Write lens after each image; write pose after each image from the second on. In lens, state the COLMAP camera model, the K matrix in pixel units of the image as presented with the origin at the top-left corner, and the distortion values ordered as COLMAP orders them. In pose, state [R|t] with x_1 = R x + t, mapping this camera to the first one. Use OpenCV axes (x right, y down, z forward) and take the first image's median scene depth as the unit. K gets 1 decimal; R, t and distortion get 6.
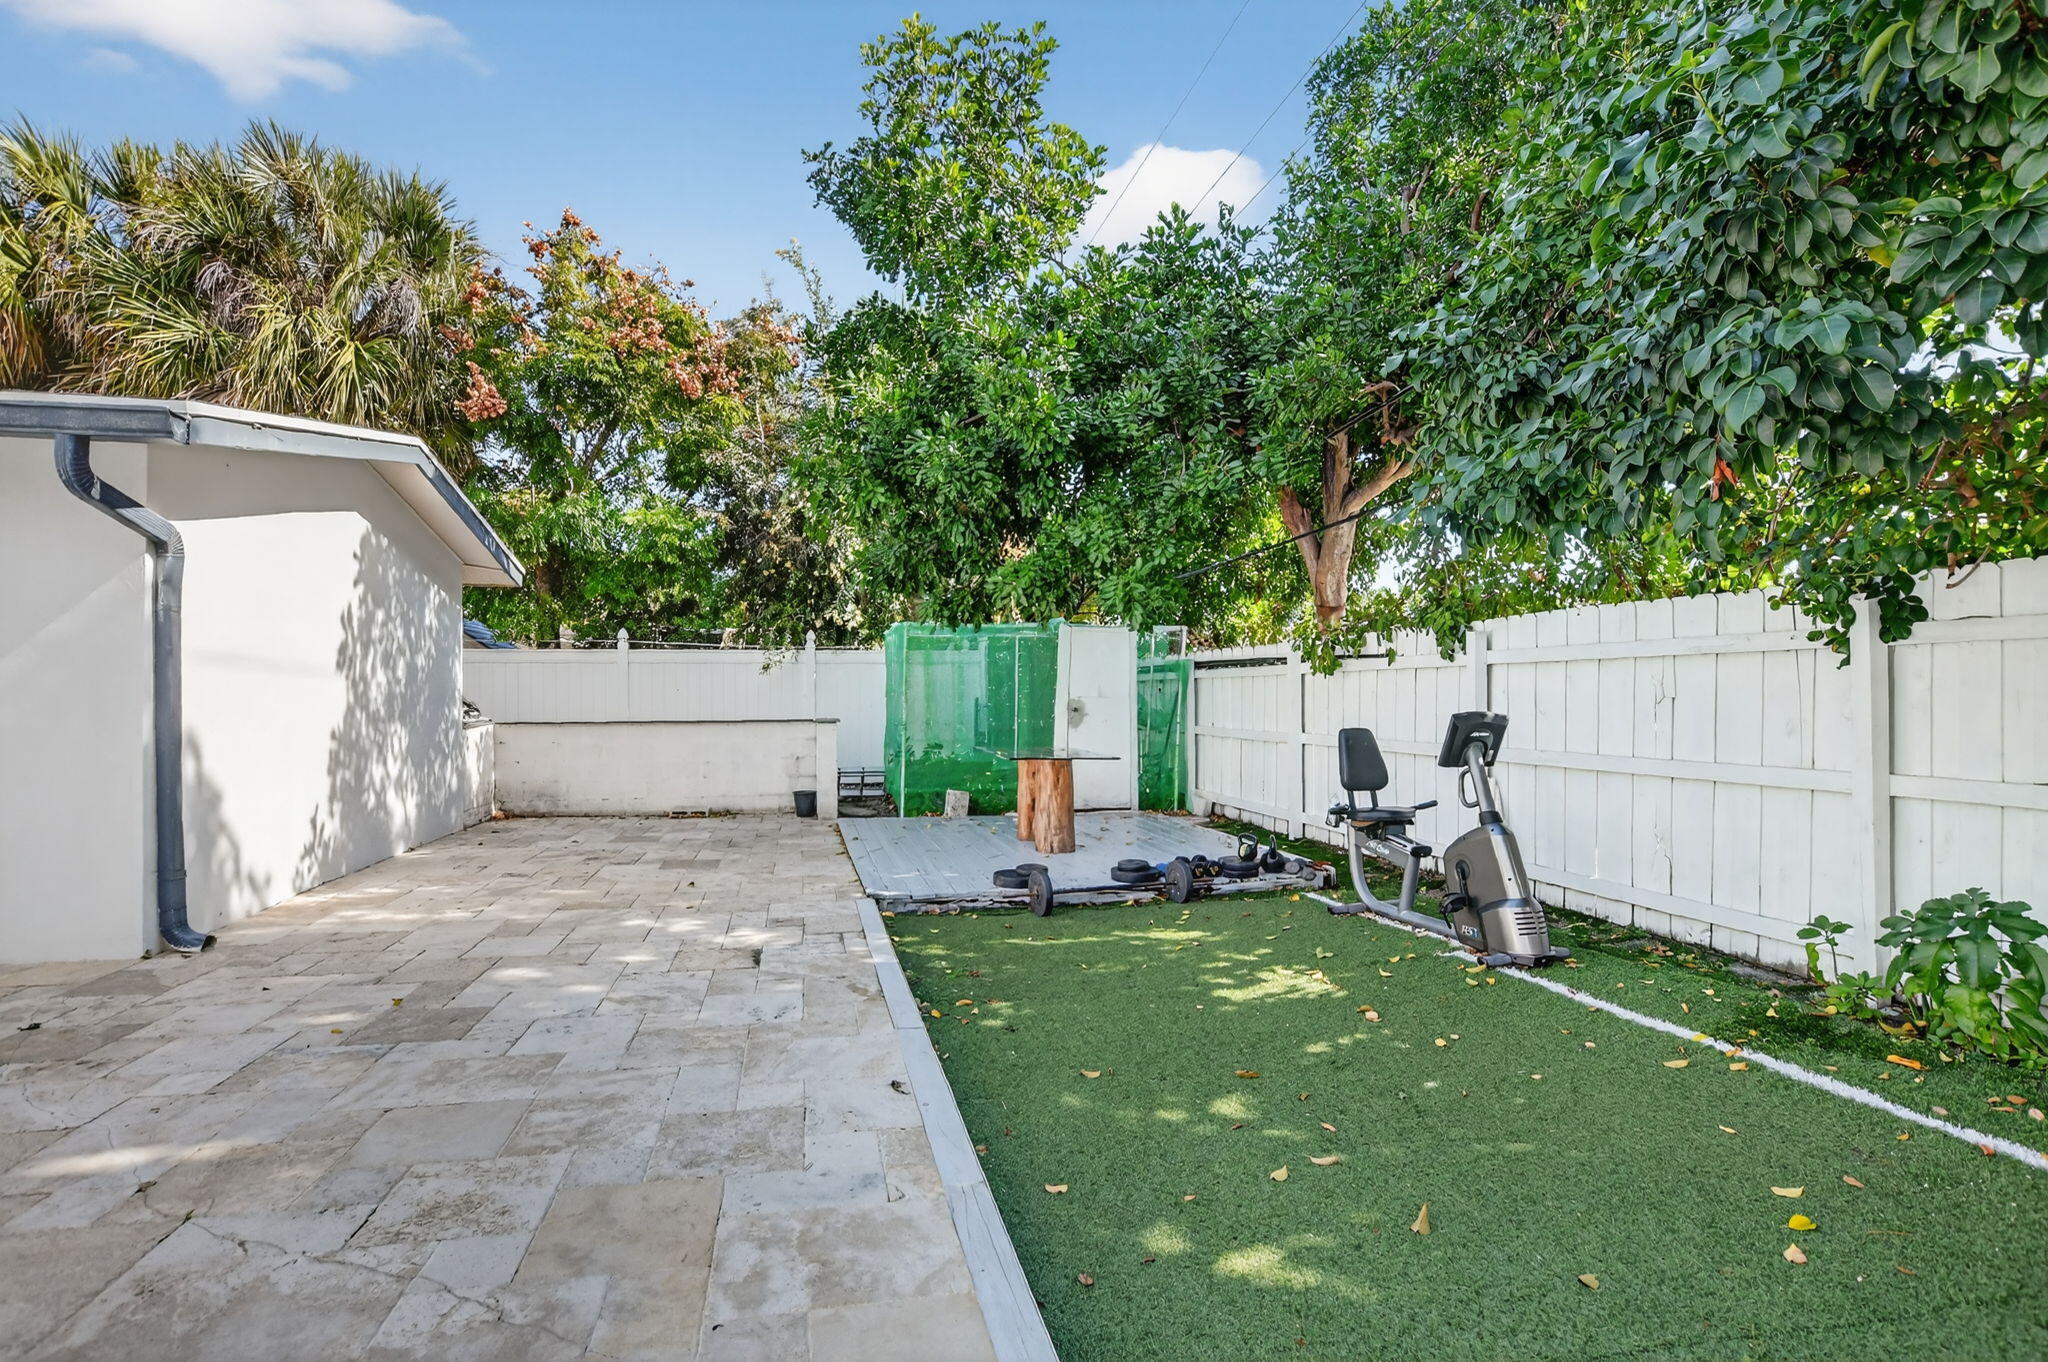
lens RADIAL K [[957.2, 0, 1014.2], [0, 957.2, 689.5], [0, 0, 1]] dist [-0.028137, 0.001292]
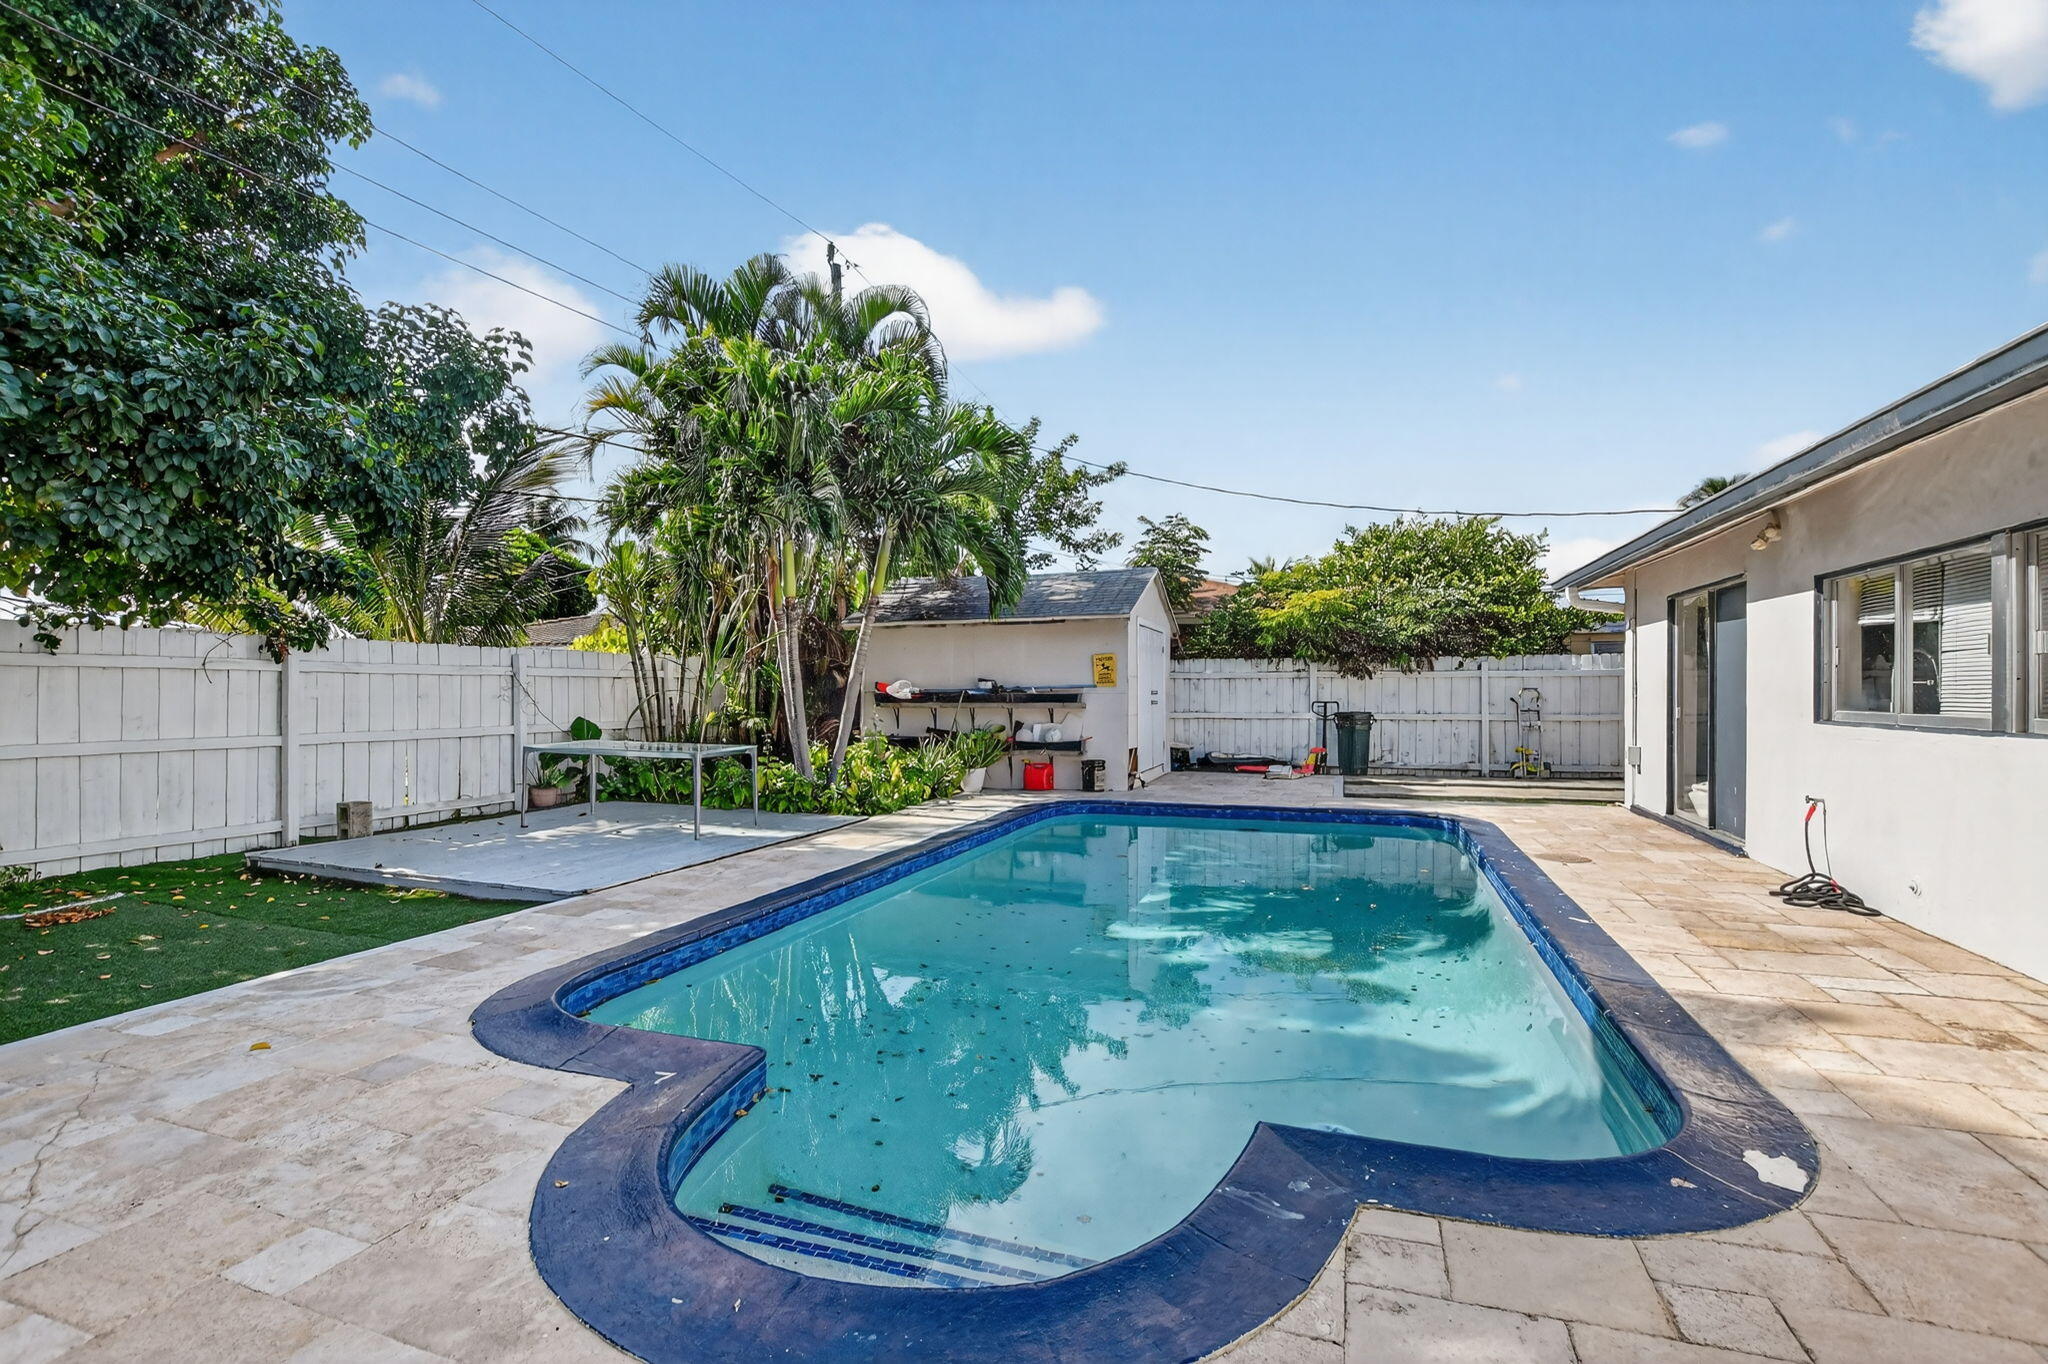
lens RADIAL K [[944.4, 0, 1020.8], [0, 944.4, 683.9], [0, 0, 1]] dist [-0.035286, 0.007025]
pose [[-0.841256, 0.010024, 0.540544, -0.669653], [0.002376, 0.999887, -0.014845, 0.003703], [-0.540632, -0.011204, -0.841185, 0.366720]]
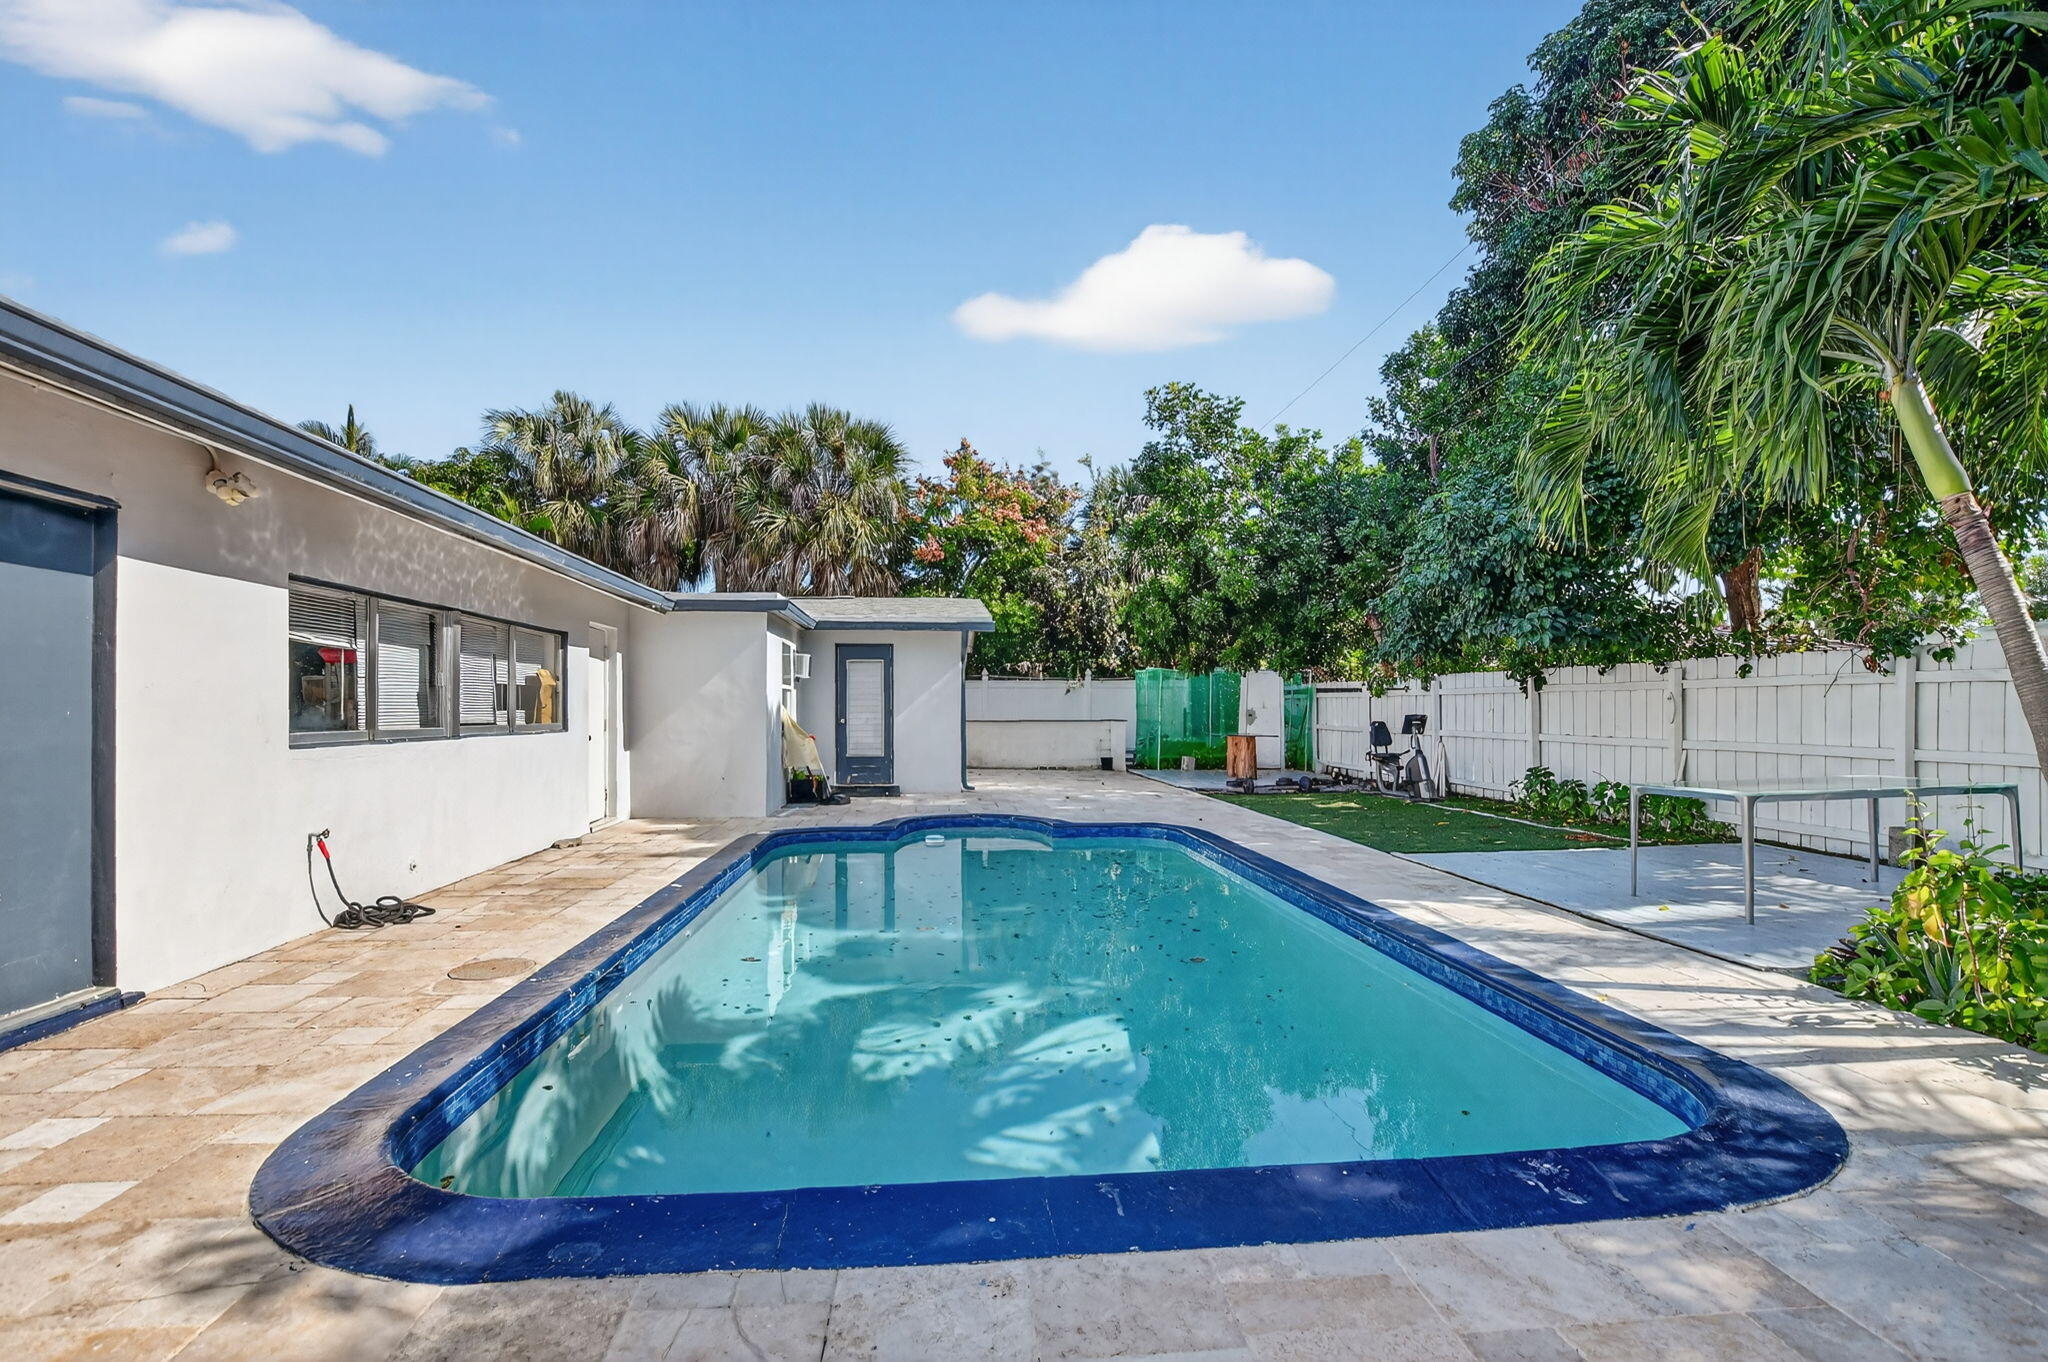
lens RADIAL K [[957.2, 0, 1014.2], [0, 957.2, 689.5], [0, 0, 1]] dist [-0.028137, 0.001292]
pose [[0.990656, 0.000072, -0.136383, -0.196260], [-0.001620, 0.999936, -0.011236, -0.009274], [0.136373, 0.011352, 0.990593, -1.293252]]
